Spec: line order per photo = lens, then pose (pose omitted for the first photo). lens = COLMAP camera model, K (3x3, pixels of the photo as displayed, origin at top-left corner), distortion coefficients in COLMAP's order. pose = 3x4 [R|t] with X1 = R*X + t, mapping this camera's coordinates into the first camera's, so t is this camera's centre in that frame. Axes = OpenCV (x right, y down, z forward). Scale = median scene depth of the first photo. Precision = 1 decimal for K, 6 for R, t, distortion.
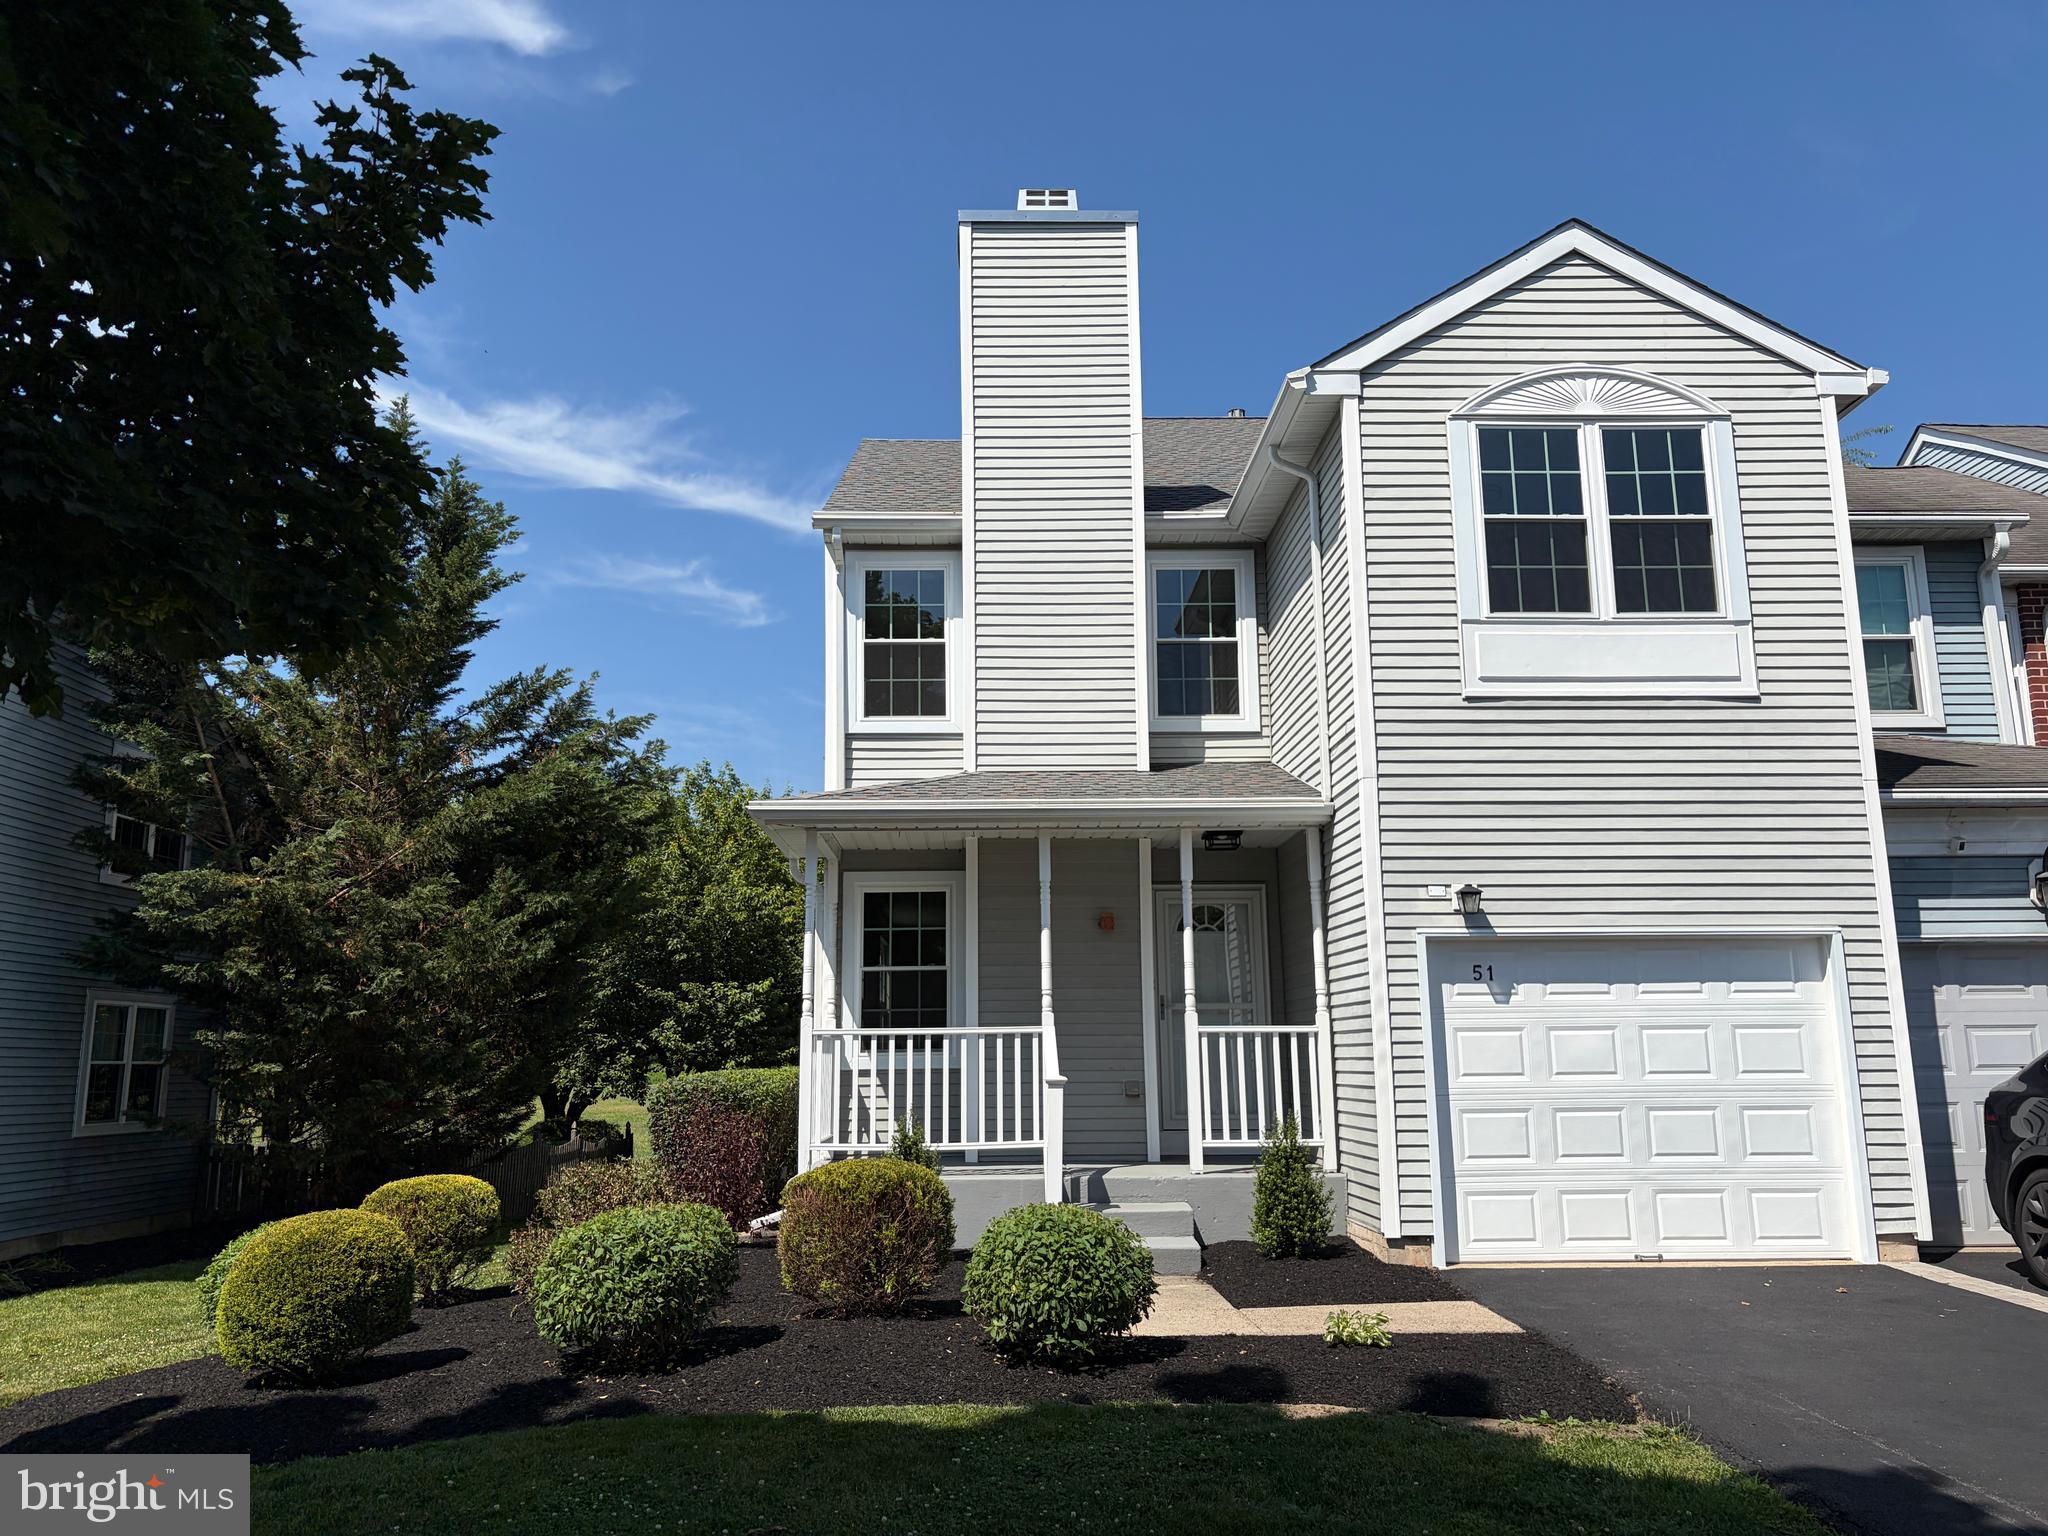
lens RADIAL K [[1549.8, 0, 1017.7], [0, 1549.8, 764.4], [0, 0, 1]] dist [0.068442, -0.072807]
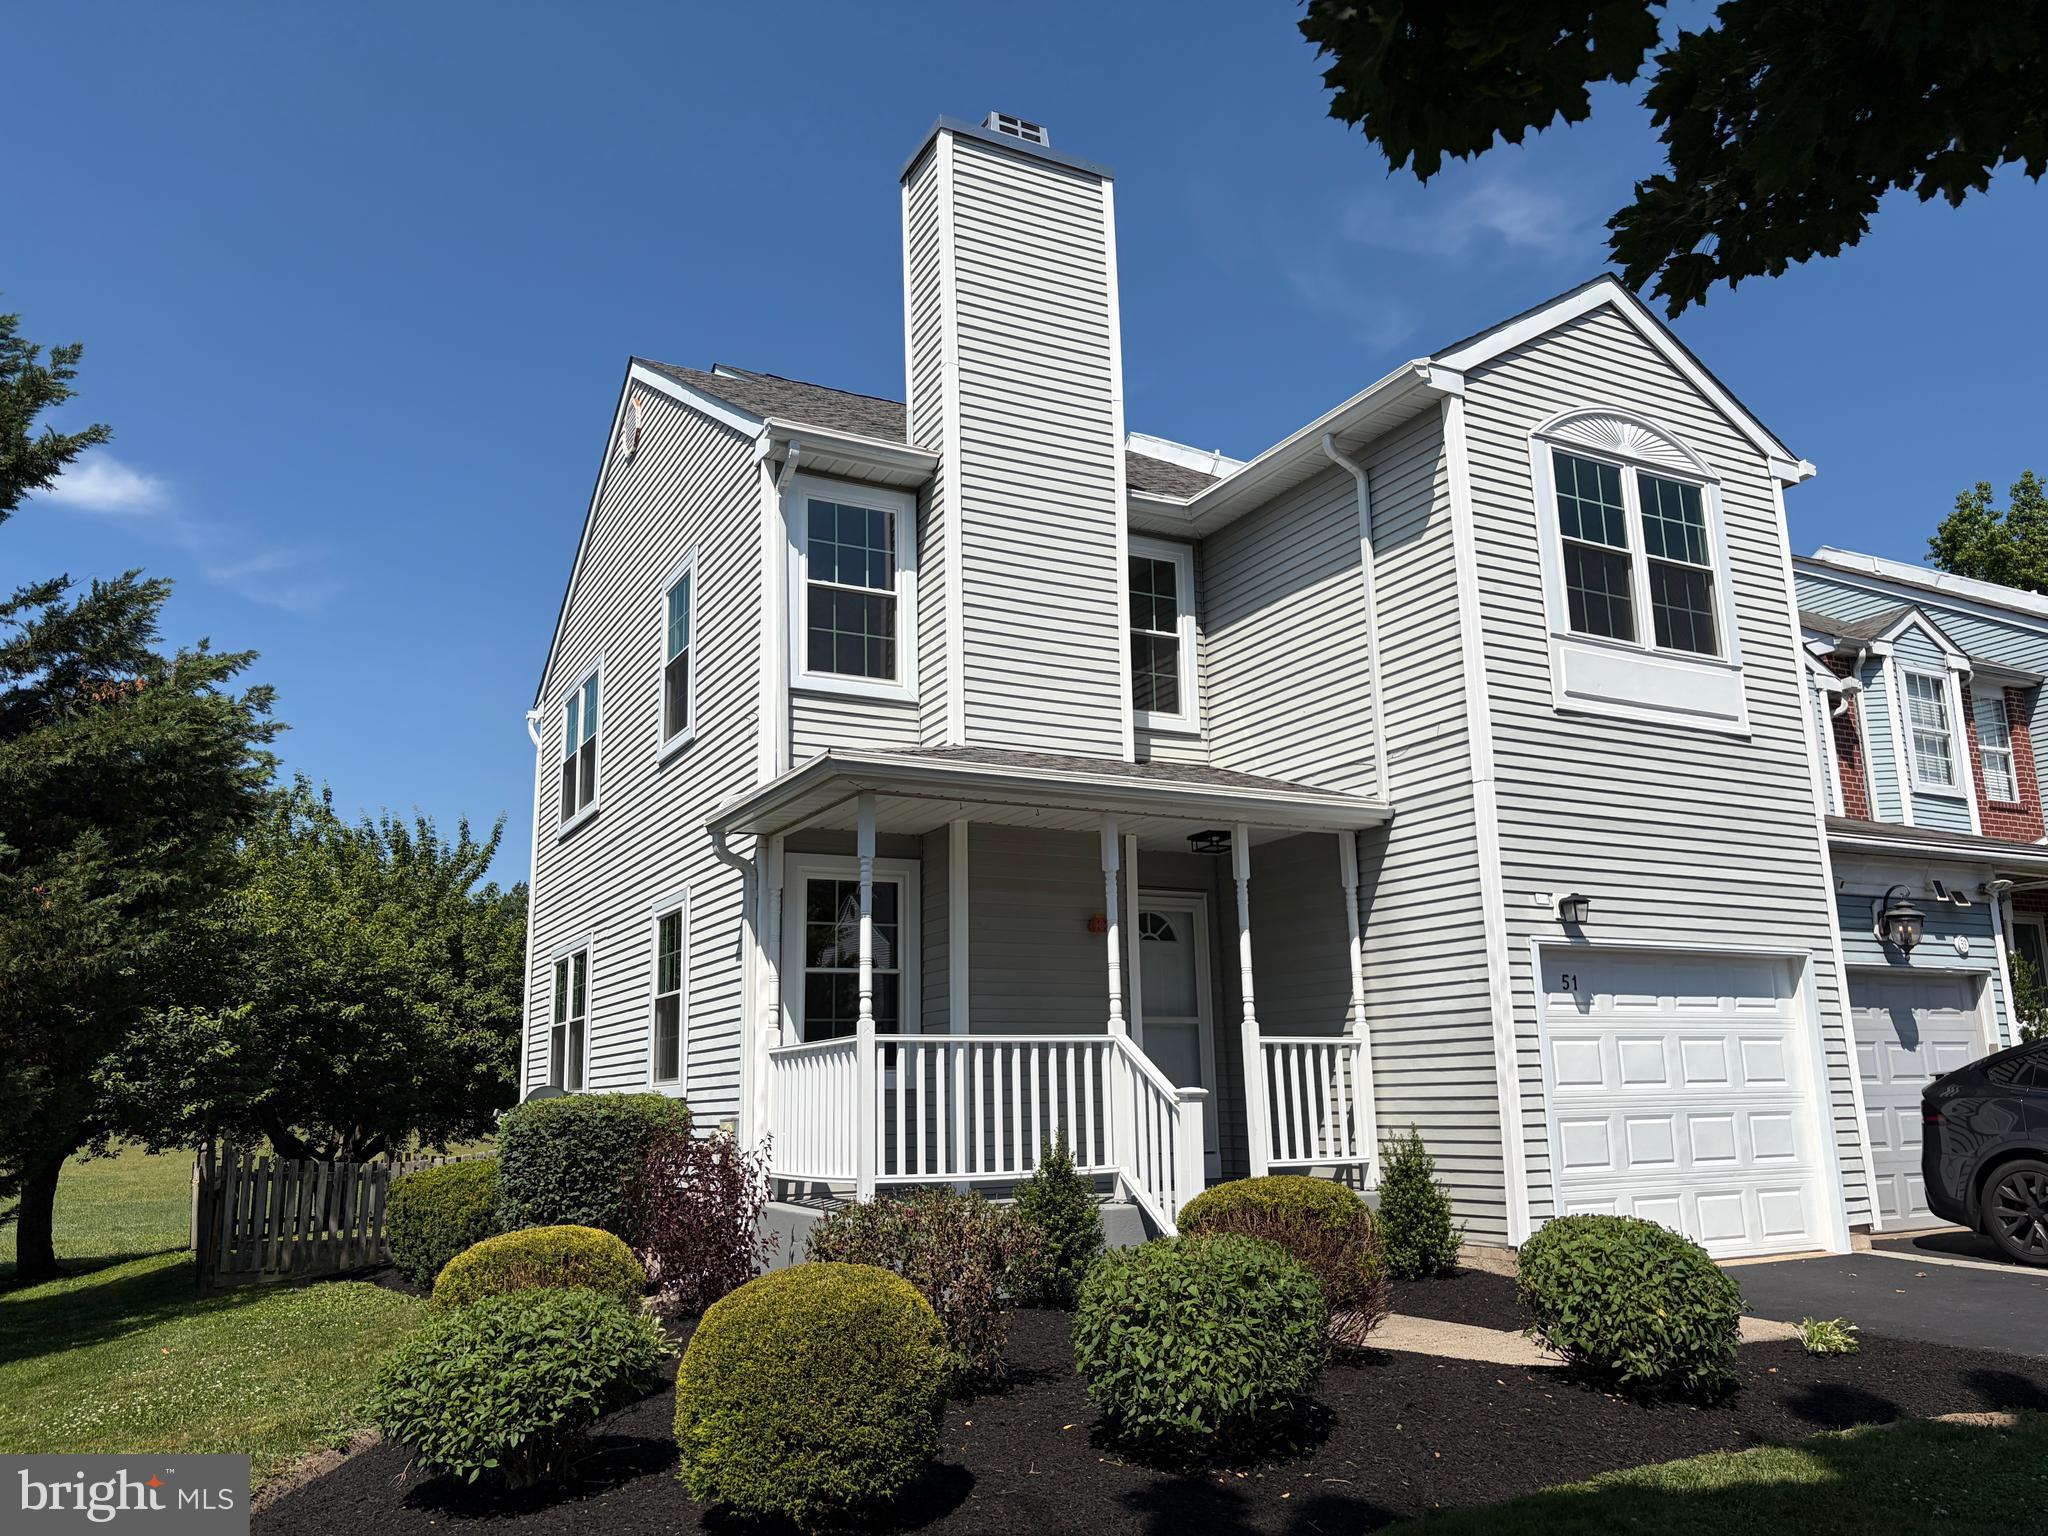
lens RADIAL K [[1546.3, 0, 1025.4], [0, 1546.3, 774.4], [0, 0, 1]] dist [0.038033, -0.000279]
pose [[0.892354, 0.085725, 0.443120, -0.442593], [-0.074028, 0.996300, -0.043664, 0.065376], [-0.445223, 0.006160, 0.895399, 0.241525]]
